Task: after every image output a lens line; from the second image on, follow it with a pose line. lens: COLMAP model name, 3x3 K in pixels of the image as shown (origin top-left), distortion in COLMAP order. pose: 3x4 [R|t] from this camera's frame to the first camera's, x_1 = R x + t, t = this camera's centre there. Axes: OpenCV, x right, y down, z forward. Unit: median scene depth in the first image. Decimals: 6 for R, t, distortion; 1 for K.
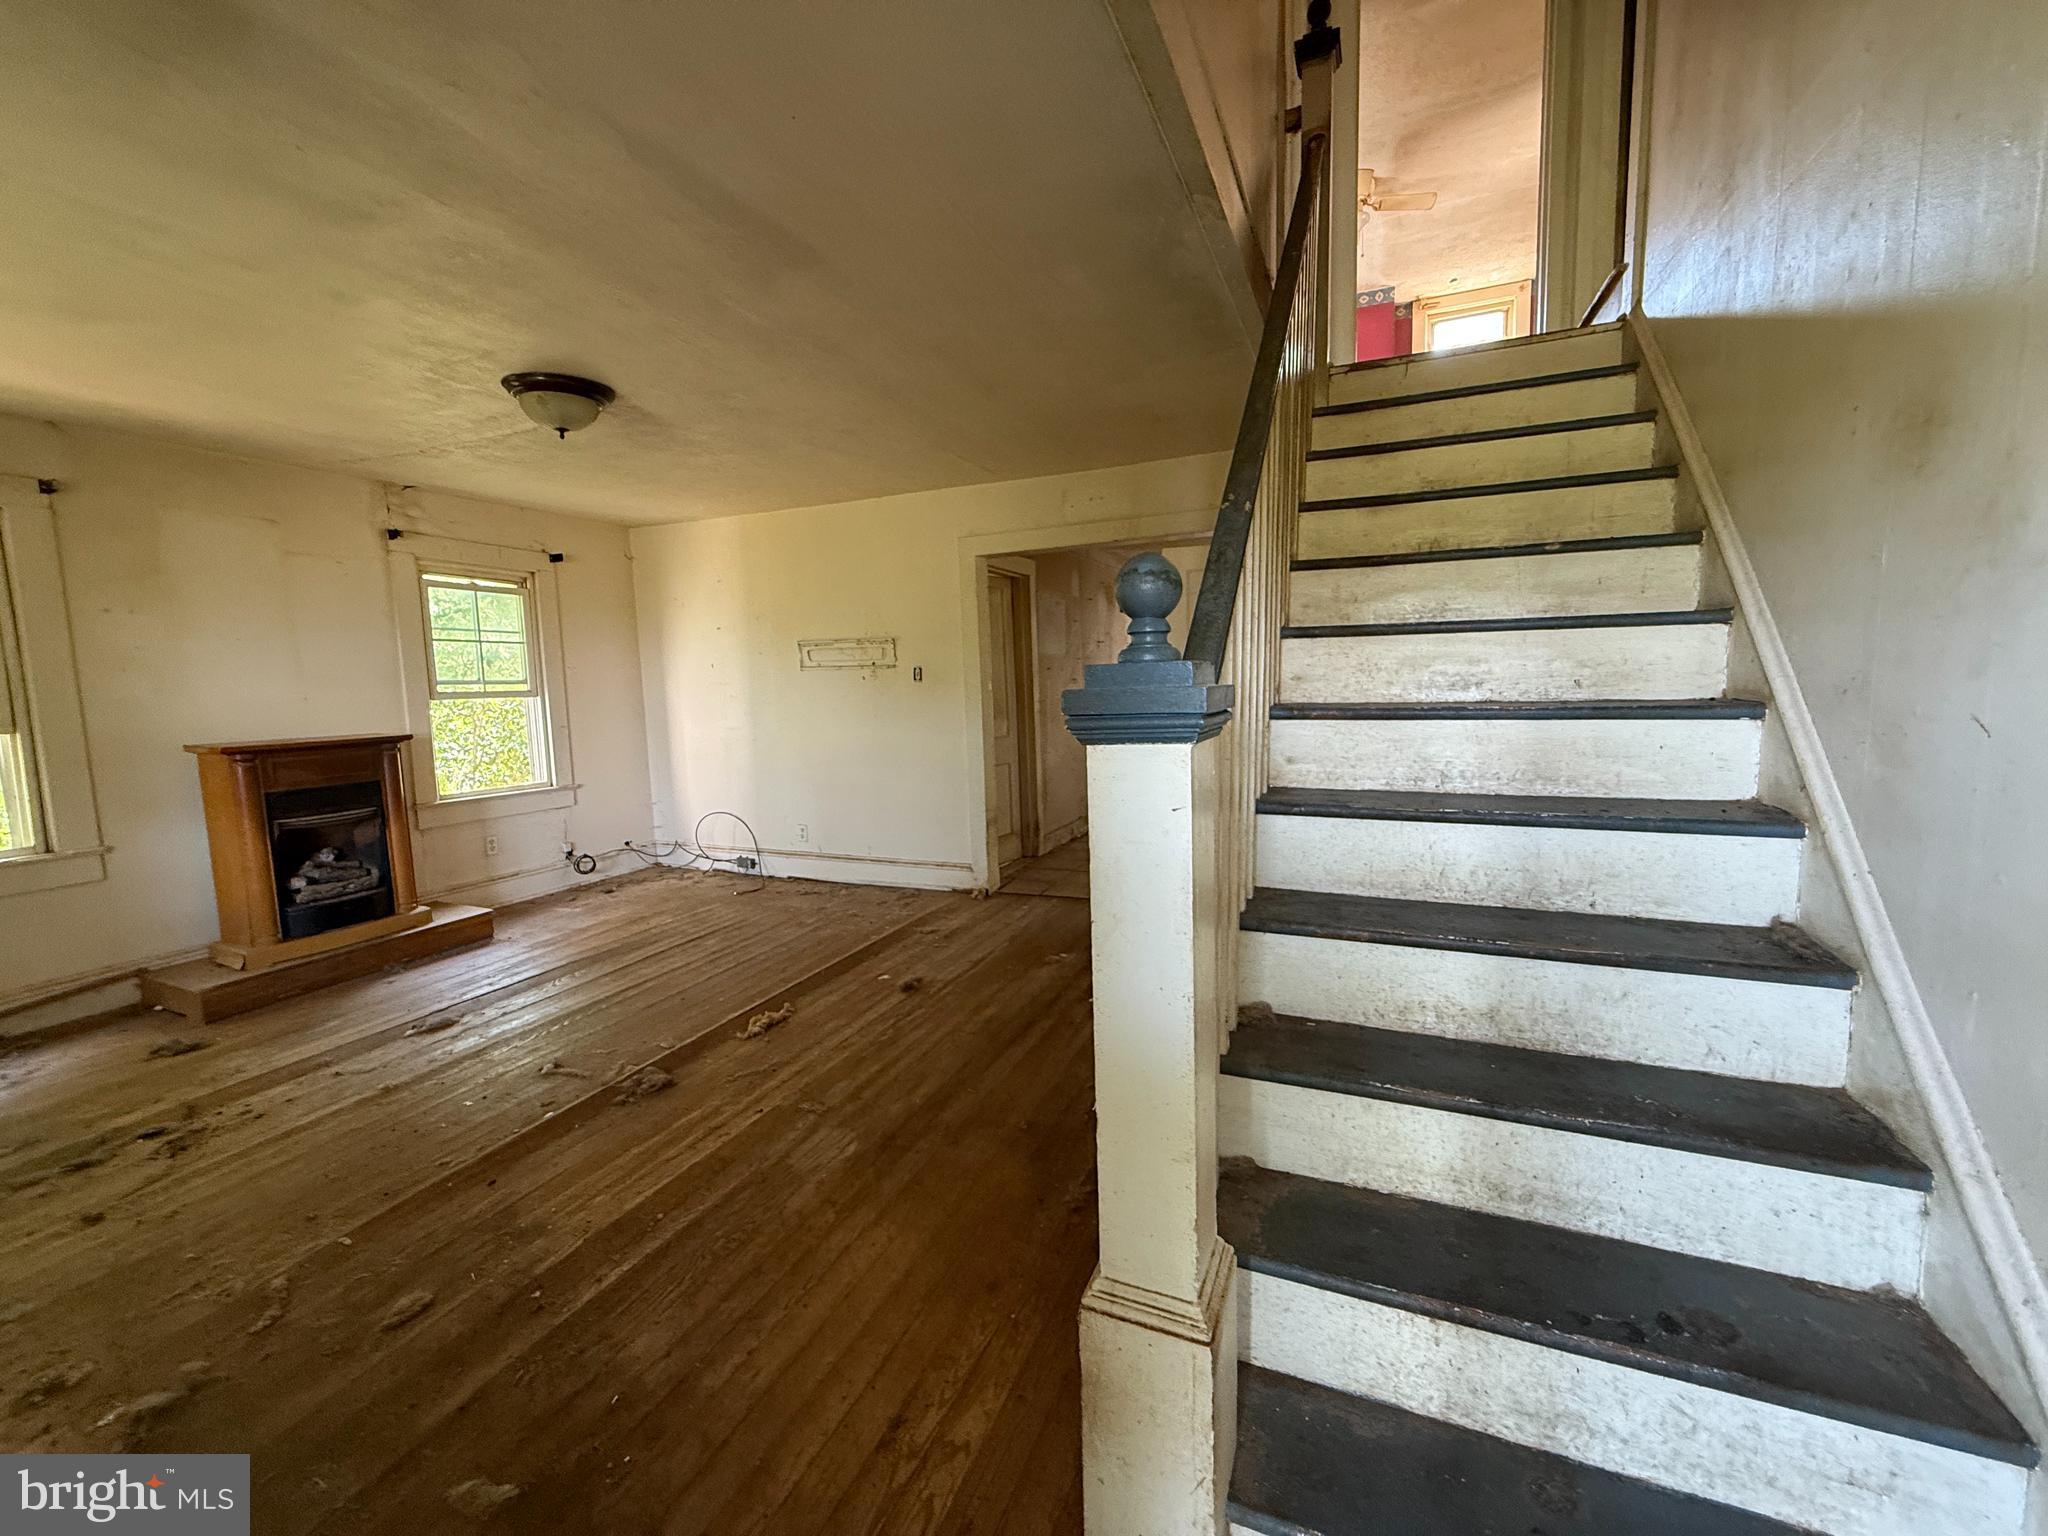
lens RADIAL K [[816.0, 0, 1020.7], [0, 816.0, 765.9], [0, 0, 1]] dist [0.000153, -0.000337]
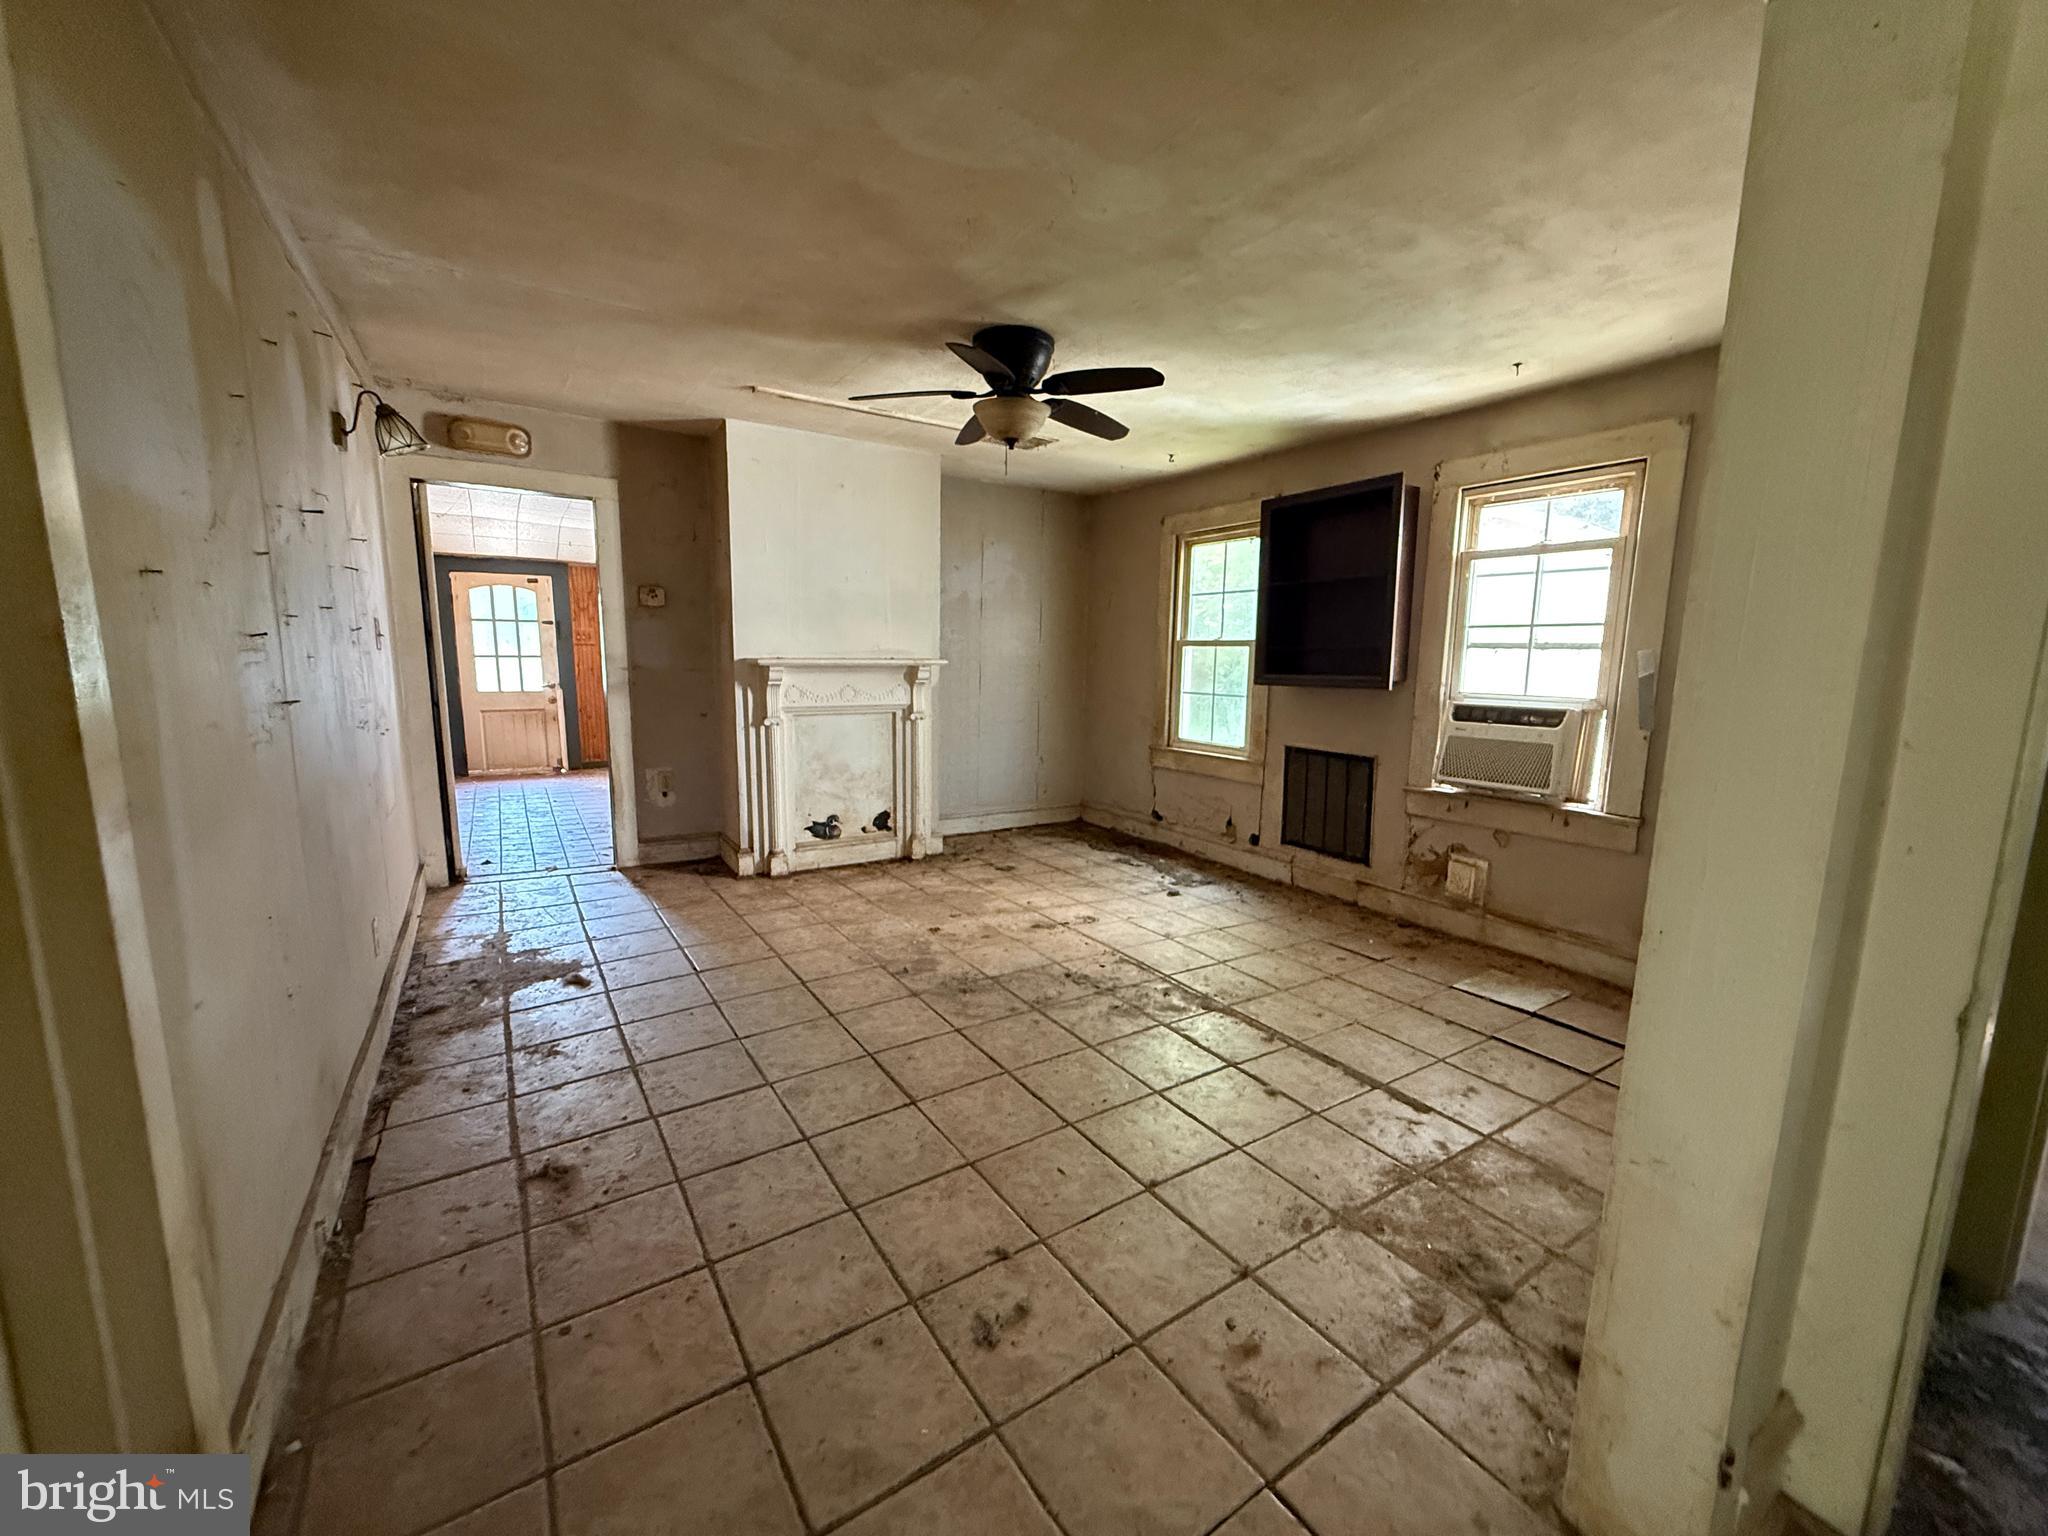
lens RADIAL K [[816.0, 0, 1021.1], [0, 816.0, 767.5], [0, 0, 1]] dist [0.000153, -0.000337]
pose [[0.562170, -0.084238, 0.822720, -0.022610], [0.053327, 0.996421, 0.065585, -0.149410], [-0.825301, 0.007003, 0.564650, 1.423106]]
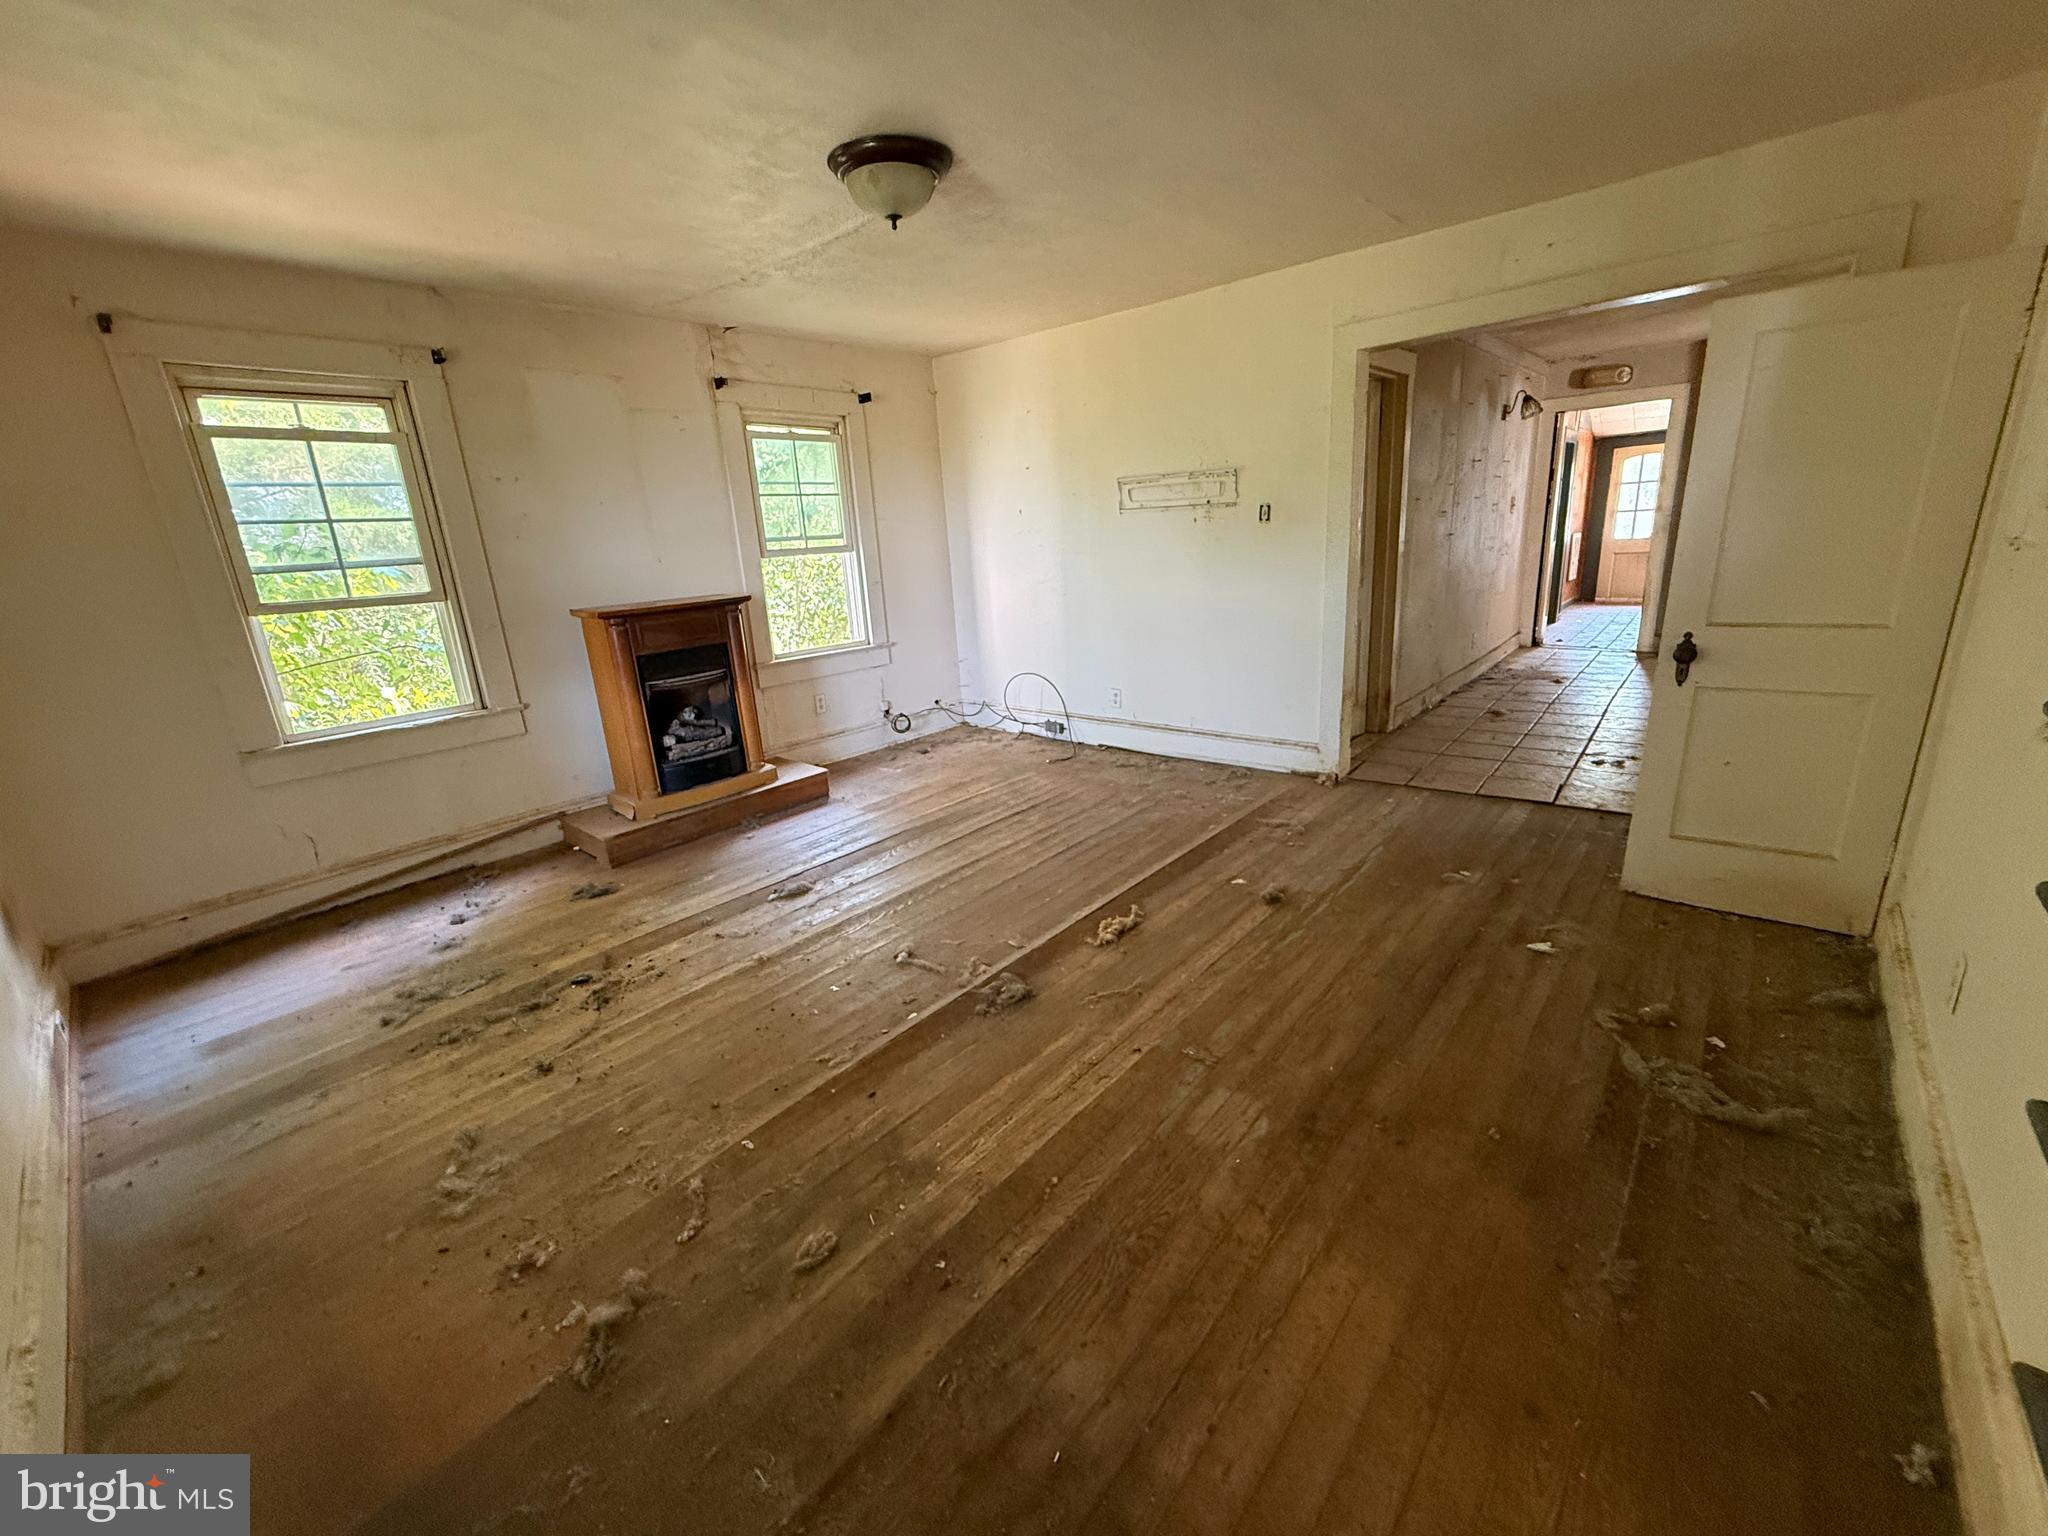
lens RADIAL K [[816.0, 0, 1018.4], [0, 816.0, 767.7], [0, 0, 1]] dist [0.000153, -0.000337]
pose [[0.951996, 0.056403, -0.300868, -0.161030], [0.002016, 0.981701, 0.190417, -0.027861], [0.306102, -0.181883, 0.934462, 0.172166]]
